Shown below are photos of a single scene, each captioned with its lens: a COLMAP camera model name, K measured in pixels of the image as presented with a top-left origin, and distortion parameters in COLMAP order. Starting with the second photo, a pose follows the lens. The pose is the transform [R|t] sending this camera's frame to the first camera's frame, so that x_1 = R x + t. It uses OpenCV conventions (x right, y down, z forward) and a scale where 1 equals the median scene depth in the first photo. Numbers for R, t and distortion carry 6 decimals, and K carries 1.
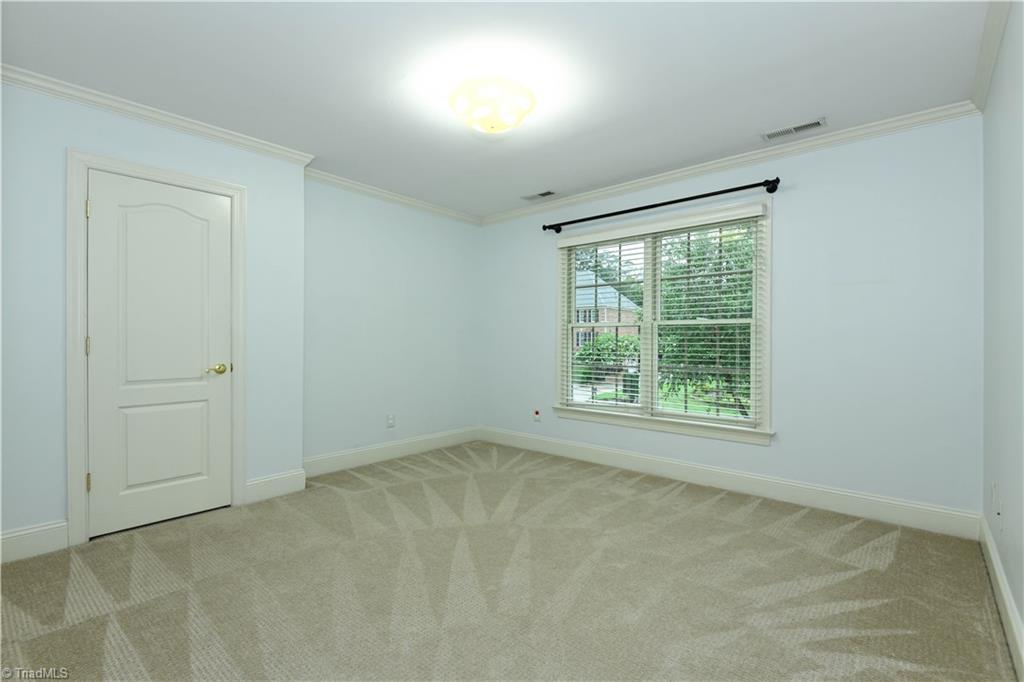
lens RADIAL K [[467.7, 0, 515.1], [0, 467.7, 343.4], [0, 0, 1]] dist [-0.002263, -0.005523]
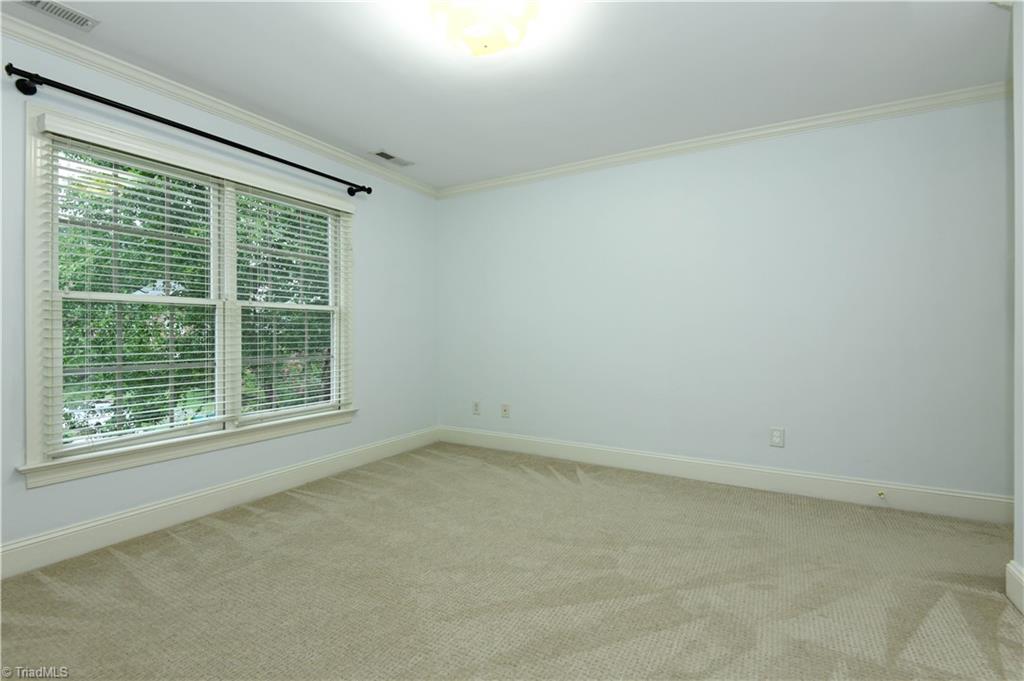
lens RADIAL K [[467.7, 0, 510.5], [0, 467.7, 336.6], [0, 0, 1]] dist [-0.002263, -0.005523]
pose [[-0.197849, -0.008855, 0.980193, -0.592848], [0.011519, 0.999869, 0.011357, 0.007770], [-0.980165, 0.013538, -0.197721, 0.808135]]
